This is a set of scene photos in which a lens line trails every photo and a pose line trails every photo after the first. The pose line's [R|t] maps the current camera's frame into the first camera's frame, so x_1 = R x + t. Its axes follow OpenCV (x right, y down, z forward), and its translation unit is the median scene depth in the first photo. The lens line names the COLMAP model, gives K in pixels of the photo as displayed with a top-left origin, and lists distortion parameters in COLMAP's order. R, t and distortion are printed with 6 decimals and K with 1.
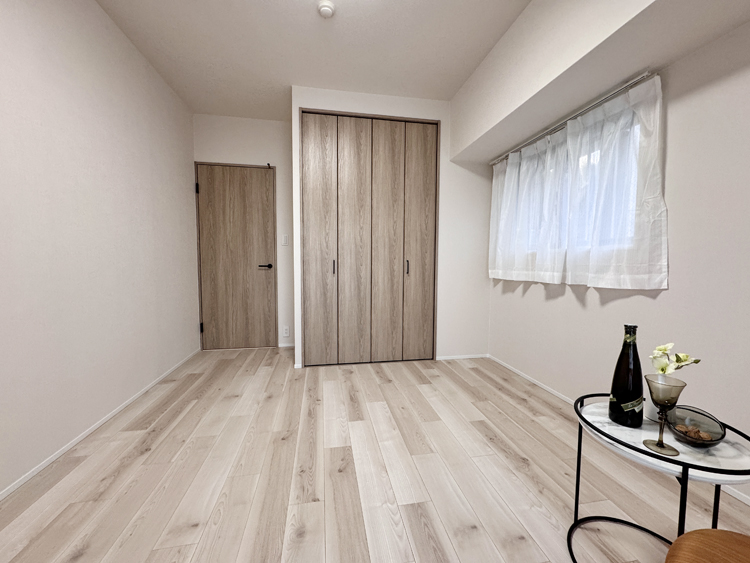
lens RADIAL K [[301.6, 0, 375.0], [0, 301.6, 281.5], [0, 0, 1]] dist [-0.000917, 0.000019]
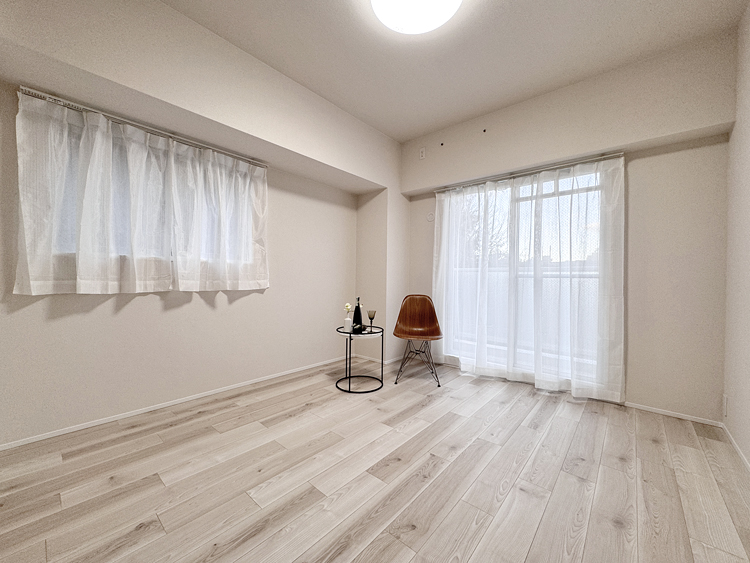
lens RADIAL K [[299.8, 0, 377.7], [0, 299.8, 291.1], [0, 0, 1]] dist [-0.000191, 0.000007]
pose [[-0.636912, -0.046734, 0.769519, -0.674023], [0.032557, 0.995640, 0.087413, -0.071049], [-0.770249, 0.080728, -0.632613, 1.297430]]
